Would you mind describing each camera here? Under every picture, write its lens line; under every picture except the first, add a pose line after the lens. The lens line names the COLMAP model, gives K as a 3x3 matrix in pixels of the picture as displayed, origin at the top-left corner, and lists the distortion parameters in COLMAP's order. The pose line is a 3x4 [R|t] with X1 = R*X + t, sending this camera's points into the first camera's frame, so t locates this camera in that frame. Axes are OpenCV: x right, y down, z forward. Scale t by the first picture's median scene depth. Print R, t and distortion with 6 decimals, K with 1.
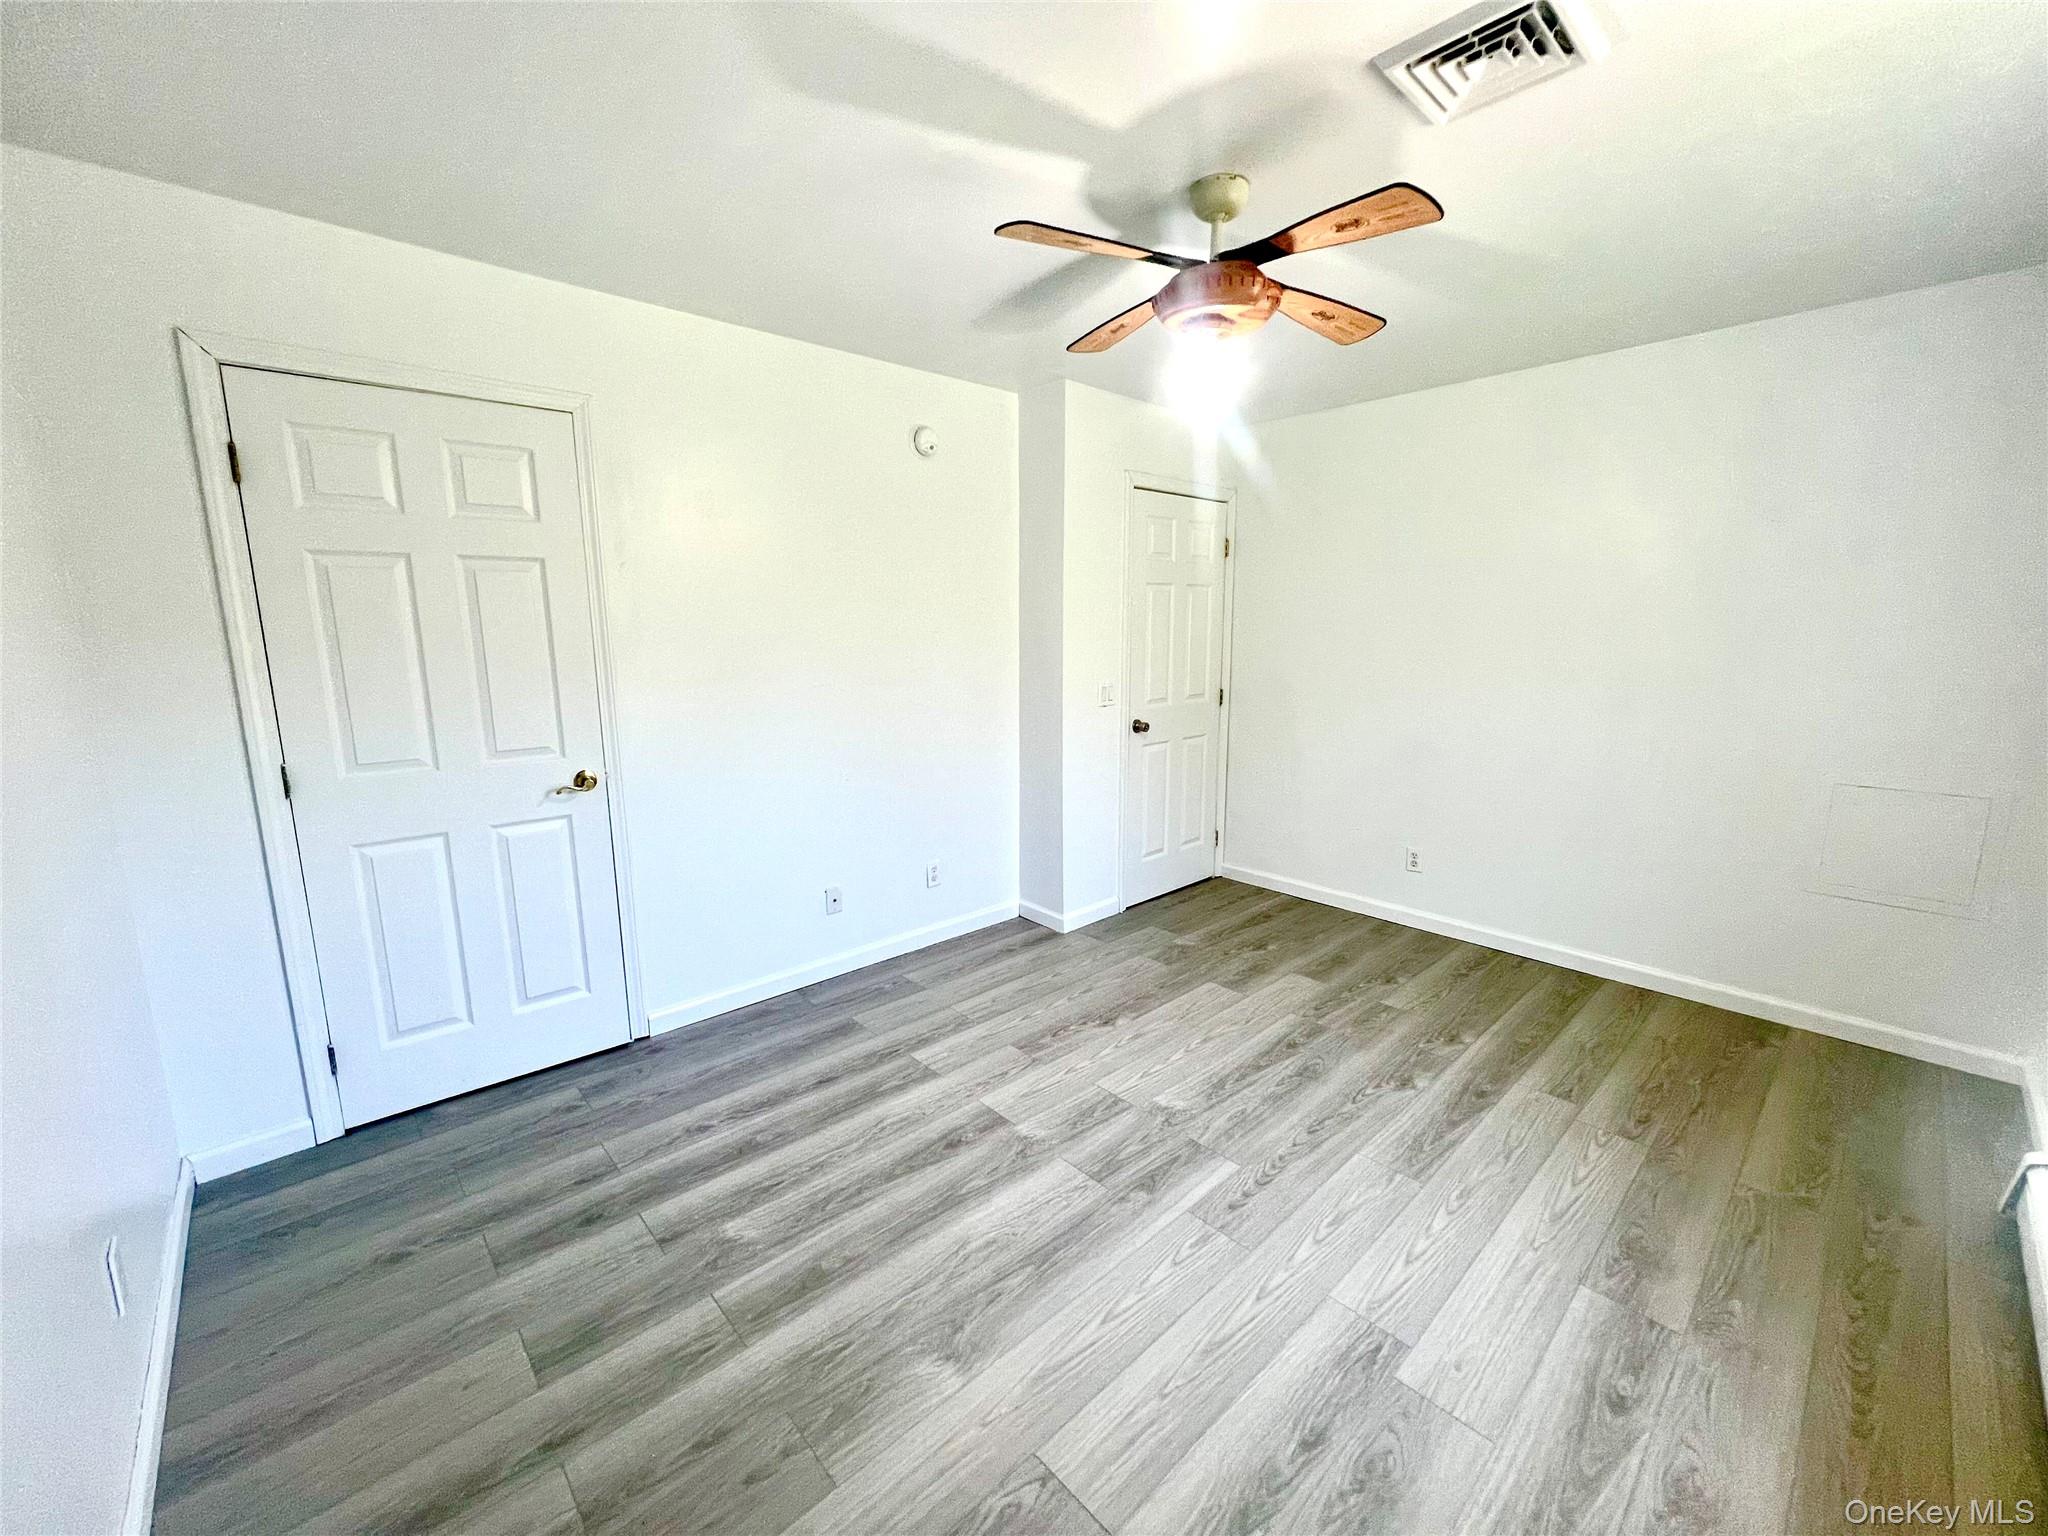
lens RADIAL K [[816.7, 0, 1021.8], [0, 816.7, 762.4], [0, 0, 1]] dist [-0.000462, 0.000622]
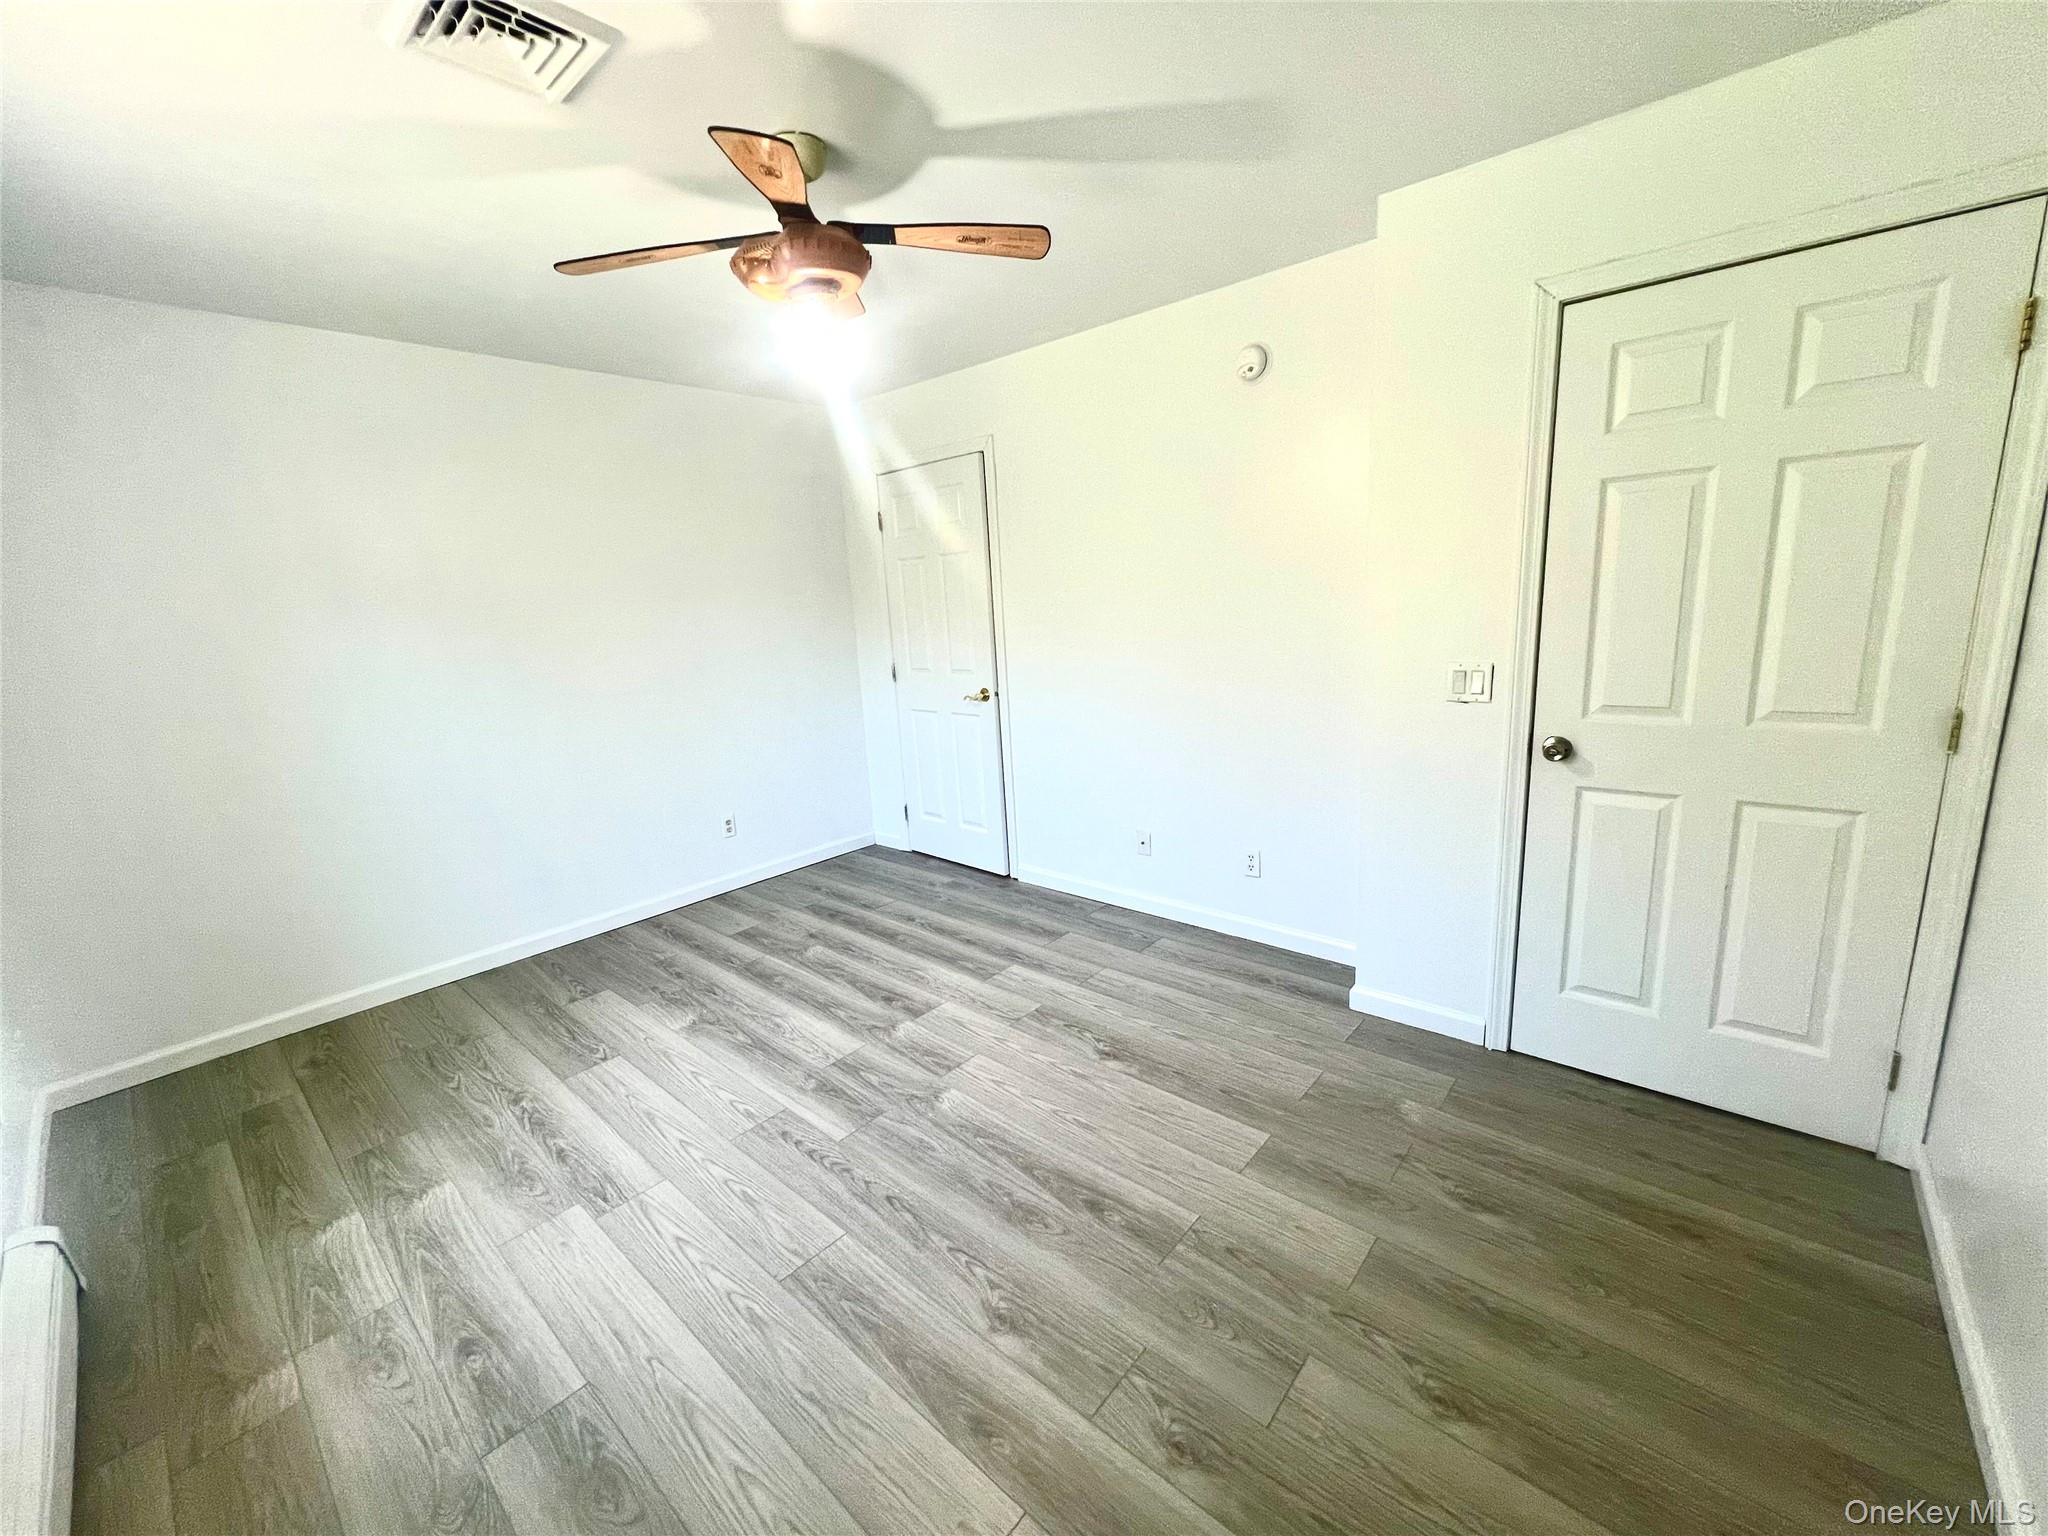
lens RADIAL K [[816.7, 0, 1022.2], [0, 816.7, 769.3], [0, 0, 1]] dist [-0.000462, 0.000622]
pose [[0.105762, 0.208786, -0.972226, 1.179898], [-0.116093, 0.973616, 0.196456, -0.179324], [0.987591, 0.092091, 0.127211, 1.053816]]
